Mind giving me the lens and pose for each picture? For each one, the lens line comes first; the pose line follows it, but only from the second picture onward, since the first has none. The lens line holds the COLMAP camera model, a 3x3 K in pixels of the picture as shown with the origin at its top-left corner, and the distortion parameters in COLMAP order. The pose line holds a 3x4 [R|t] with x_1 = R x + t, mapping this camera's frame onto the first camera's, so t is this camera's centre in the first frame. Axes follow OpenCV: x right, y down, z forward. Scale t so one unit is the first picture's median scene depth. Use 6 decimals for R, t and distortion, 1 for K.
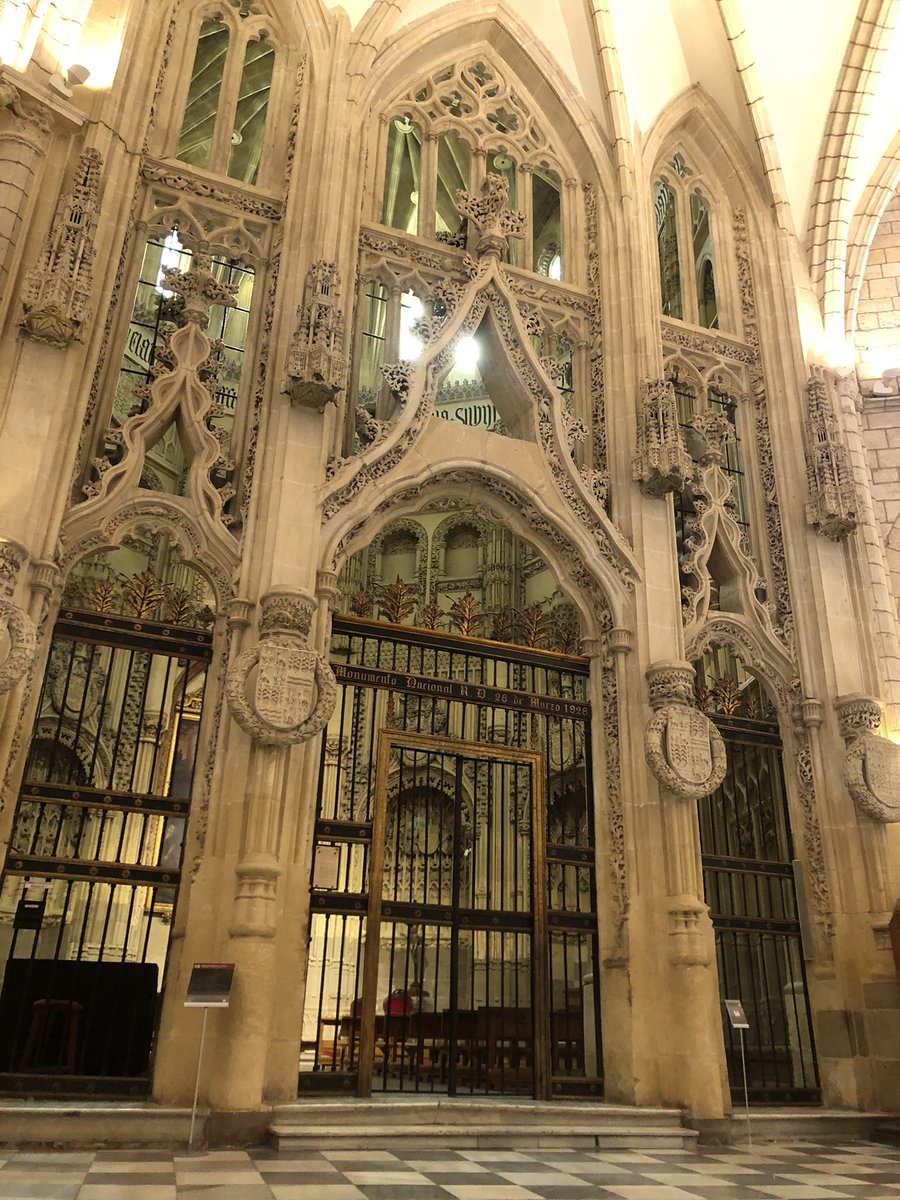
lens RADIAL K [[955.9, 0, 455.8], [0, 955.9, 602.5], [0, 0, 1]] dist [0.005719, -0.014889]
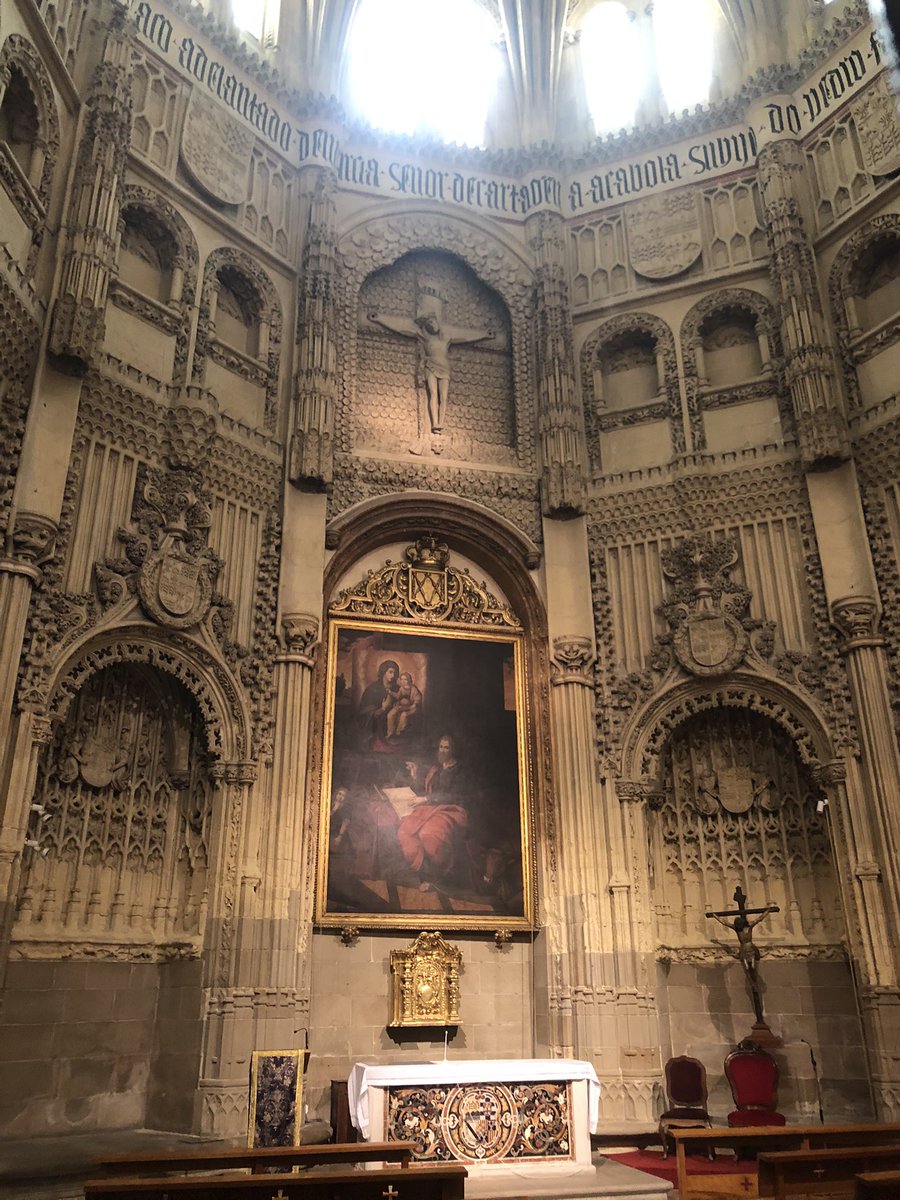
lens RADIAL K [[955.9, 0, 444.6], [0, 955.9, 598.0], [0, 0, 1]] dist [0.005719, -0.014889]
pose [[0.989889, -0.079938, -0.117175, -0.135494], [0.084839, 0.995691, 0.037446, 0.082470], [0.113677, -0.047009, 0.992405, 0.358589]]
